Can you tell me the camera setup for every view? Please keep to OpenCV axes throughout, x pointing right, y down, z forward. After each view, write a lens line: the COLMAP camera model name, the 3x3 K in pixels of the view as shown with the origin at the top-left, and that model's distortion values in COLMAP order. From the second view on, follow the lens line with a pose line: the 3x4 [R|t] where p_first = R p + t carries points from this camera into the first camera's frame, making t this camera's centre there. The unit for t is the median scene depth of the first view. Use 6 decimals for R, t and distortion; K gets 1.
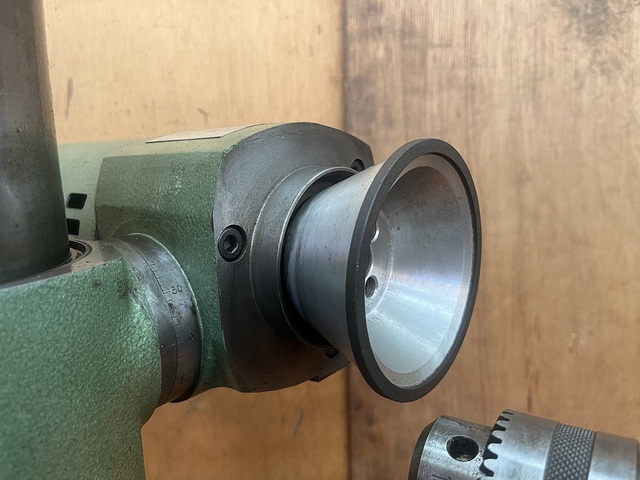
lens RADIAL K [[490.1, 0, 316.7], [0, 490.1, 243.7], [0, 0, 1]] dist [0.015790, -0.042588]
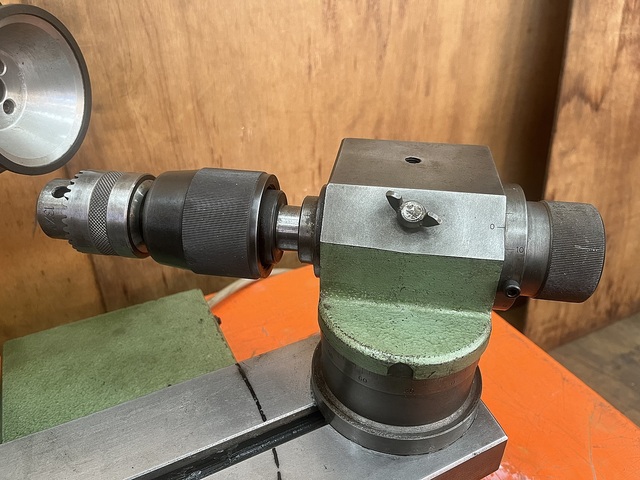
lens RADIAL K [[490.1, 0, 307.2], [0, 490.1, 236.4], [0, 0, 1]] dist [0.015790, -0.042588]
pose [[0.919155, -0.184829, 0.347840, 0.171784], [0.049806, 0.930522, 0.362833, -0.018561], [-0.390735, -0.316175, 0.864499, -0.364175]]
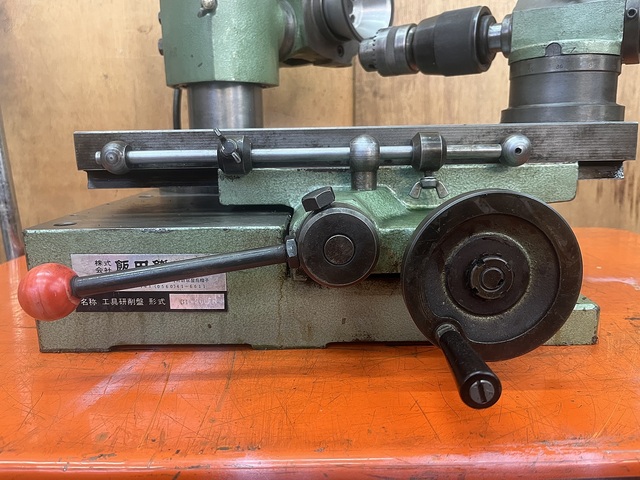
lens RADIAL K [[490.1, 0, 316.8], [0, 490.1, 253.7], [0, 0, 1]] dist [0.015790, -0.042588]
pose [[0.997568, 0.026122, -0.064615, 0.059431], [-0.024246, 0.999267, 0.029641, 0.676965], [0.065342, -0.028002, 0.997470, -0.938467]]
